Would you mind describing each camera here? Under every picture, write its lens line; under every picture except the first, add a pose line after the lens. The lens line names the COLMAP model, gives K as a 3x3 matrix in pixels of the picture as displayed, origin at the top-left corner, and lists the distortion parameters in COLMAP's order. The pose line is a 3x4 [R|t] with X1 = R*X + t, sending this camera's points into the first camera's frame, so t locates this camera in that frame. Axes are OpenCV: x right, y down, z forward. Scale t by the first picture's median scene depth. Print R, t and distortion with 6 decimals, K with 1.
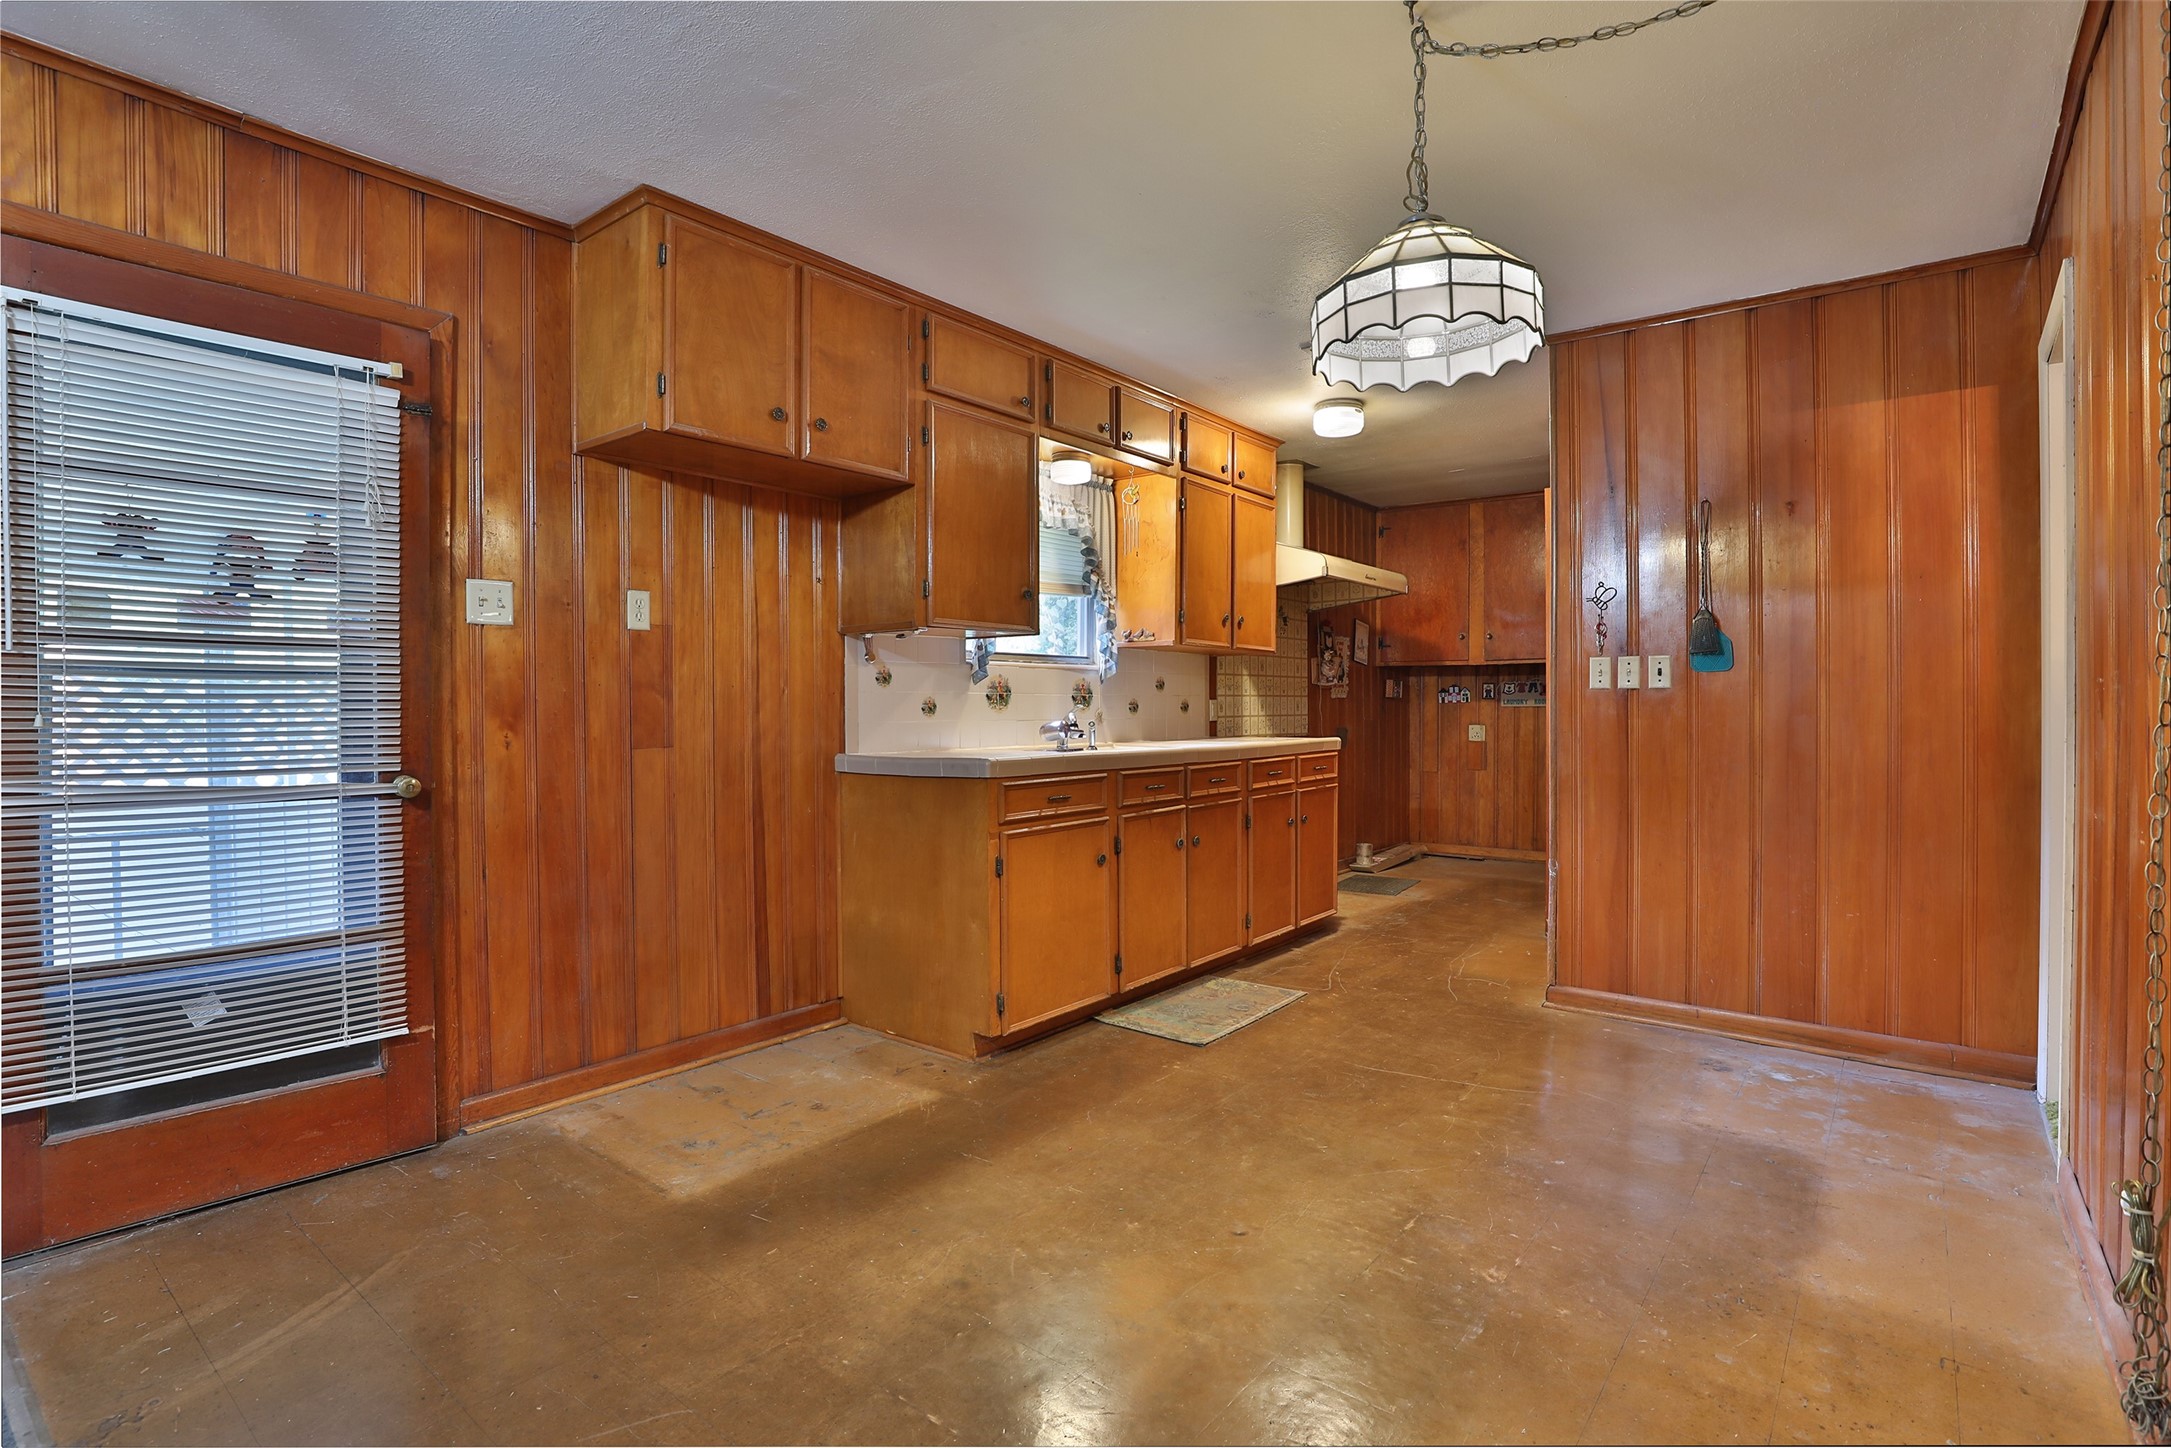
lens RADIAL K [[1030.0, 0, 1090.3], [0, 1030.0, 716.3], [0, 0, 1]] dist [-0.030327, 0.000577]
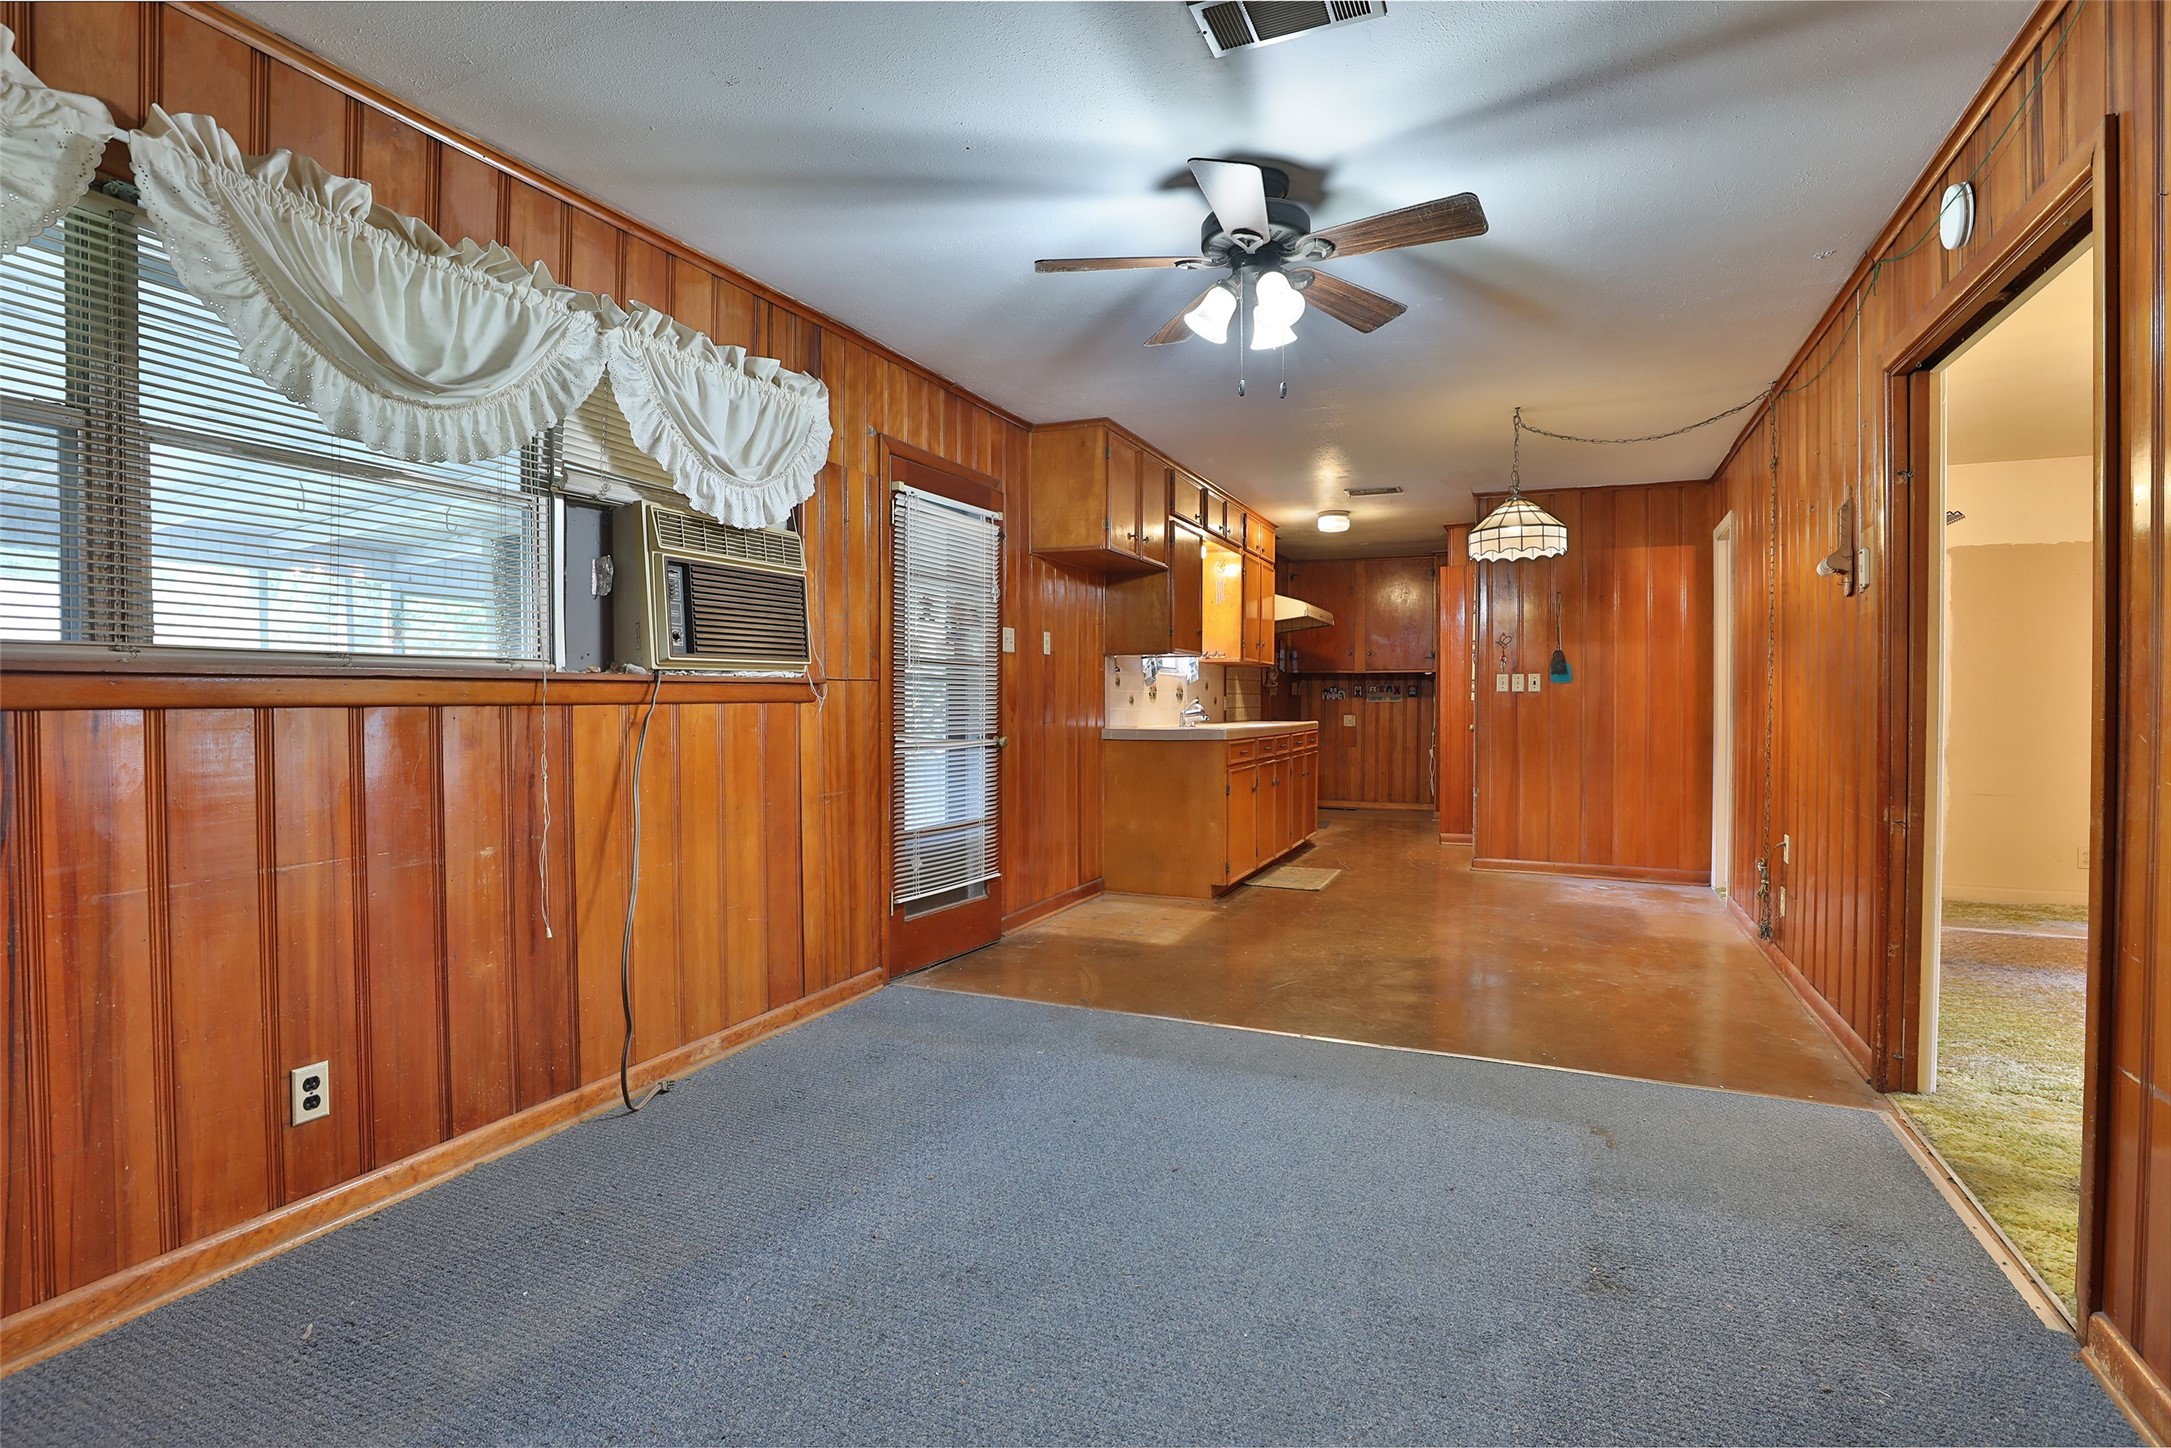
lens RADIAL K [[1030.0, 0, 1090.3], [0, 1030.0, 716.3], [0, 0, 1]] dist [-0.030327, 0.000577]
pose [[0.967613, 0.000368, 0.252438, -0.695064], [-0.001309, 0.999993, 0.003558, 0.011660], [-0.252435, -0.003773, 0.967607, -0.598306]]
